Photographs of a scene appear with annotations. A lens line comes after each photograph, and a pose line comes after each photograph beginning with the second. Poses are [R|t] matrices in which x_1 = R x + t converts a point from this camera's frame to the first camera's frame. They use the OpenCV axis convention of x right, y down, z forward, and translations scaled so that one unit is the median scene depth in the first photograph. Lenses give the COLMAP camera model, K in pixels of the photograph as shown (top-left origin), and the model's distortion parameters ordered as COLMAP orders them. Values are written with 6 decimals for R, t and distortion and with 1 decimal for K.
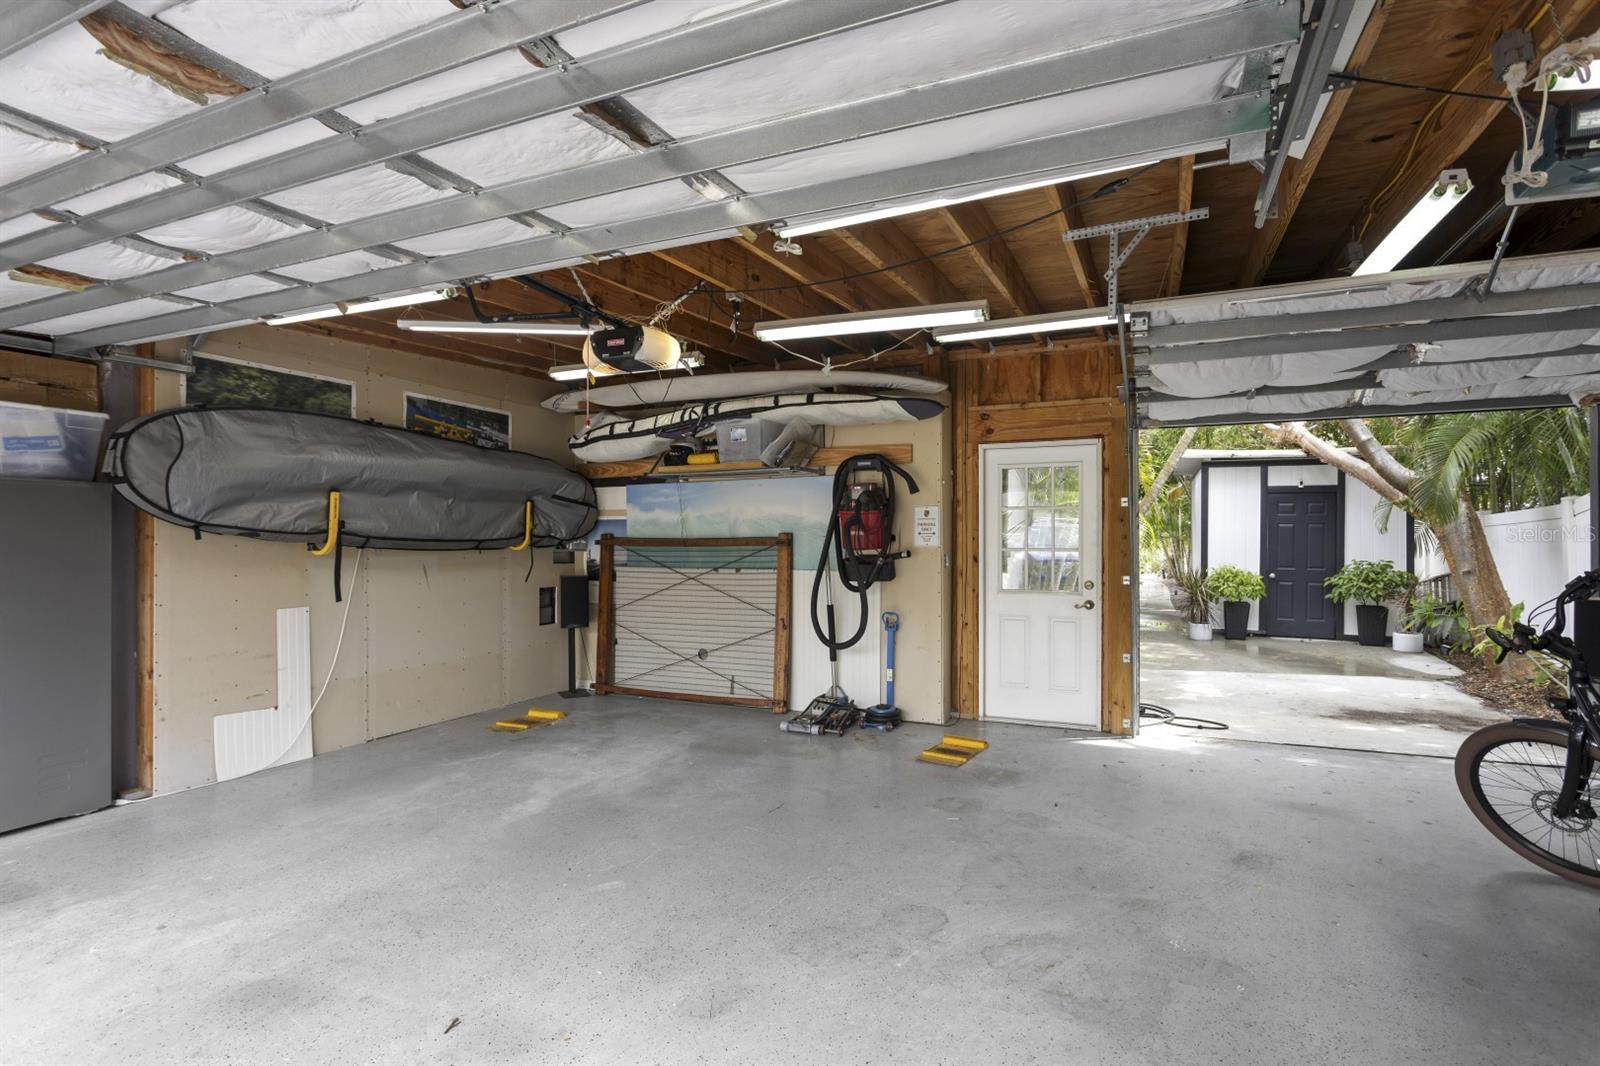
lens RADIAL K [[794.3, 0, 799.9], [0, 794.3, 520.7], [0, 0, 1]] dist [-0.004112, 0.000145]
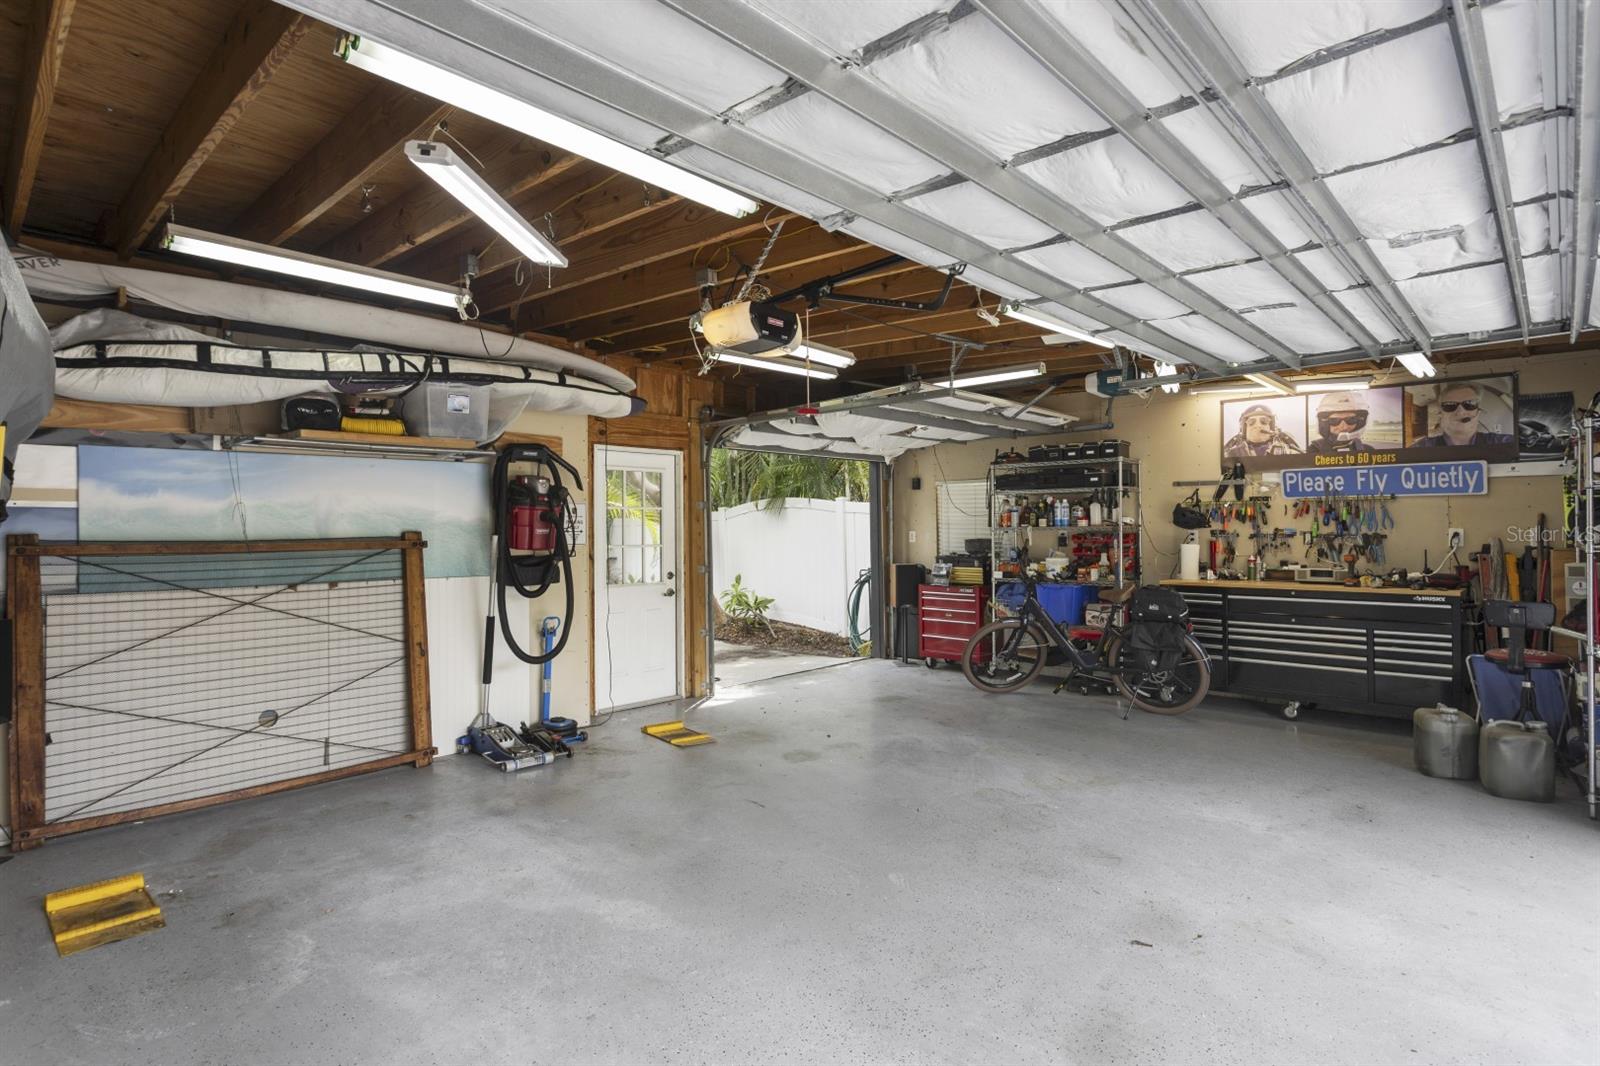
lens RADIAL K [[809.8, 0, 798.3], [0, 809.8, 504.5], [0, 0, 1]] dist [-0.017350, 0.011130]
pose [[0.326068, 0.028569, 0.944915, -0.732012], [-0.013809, 0.999581, -0.025456, 0.004506], [-0.945245, -0.004747, 0.326326, 0.451420]]
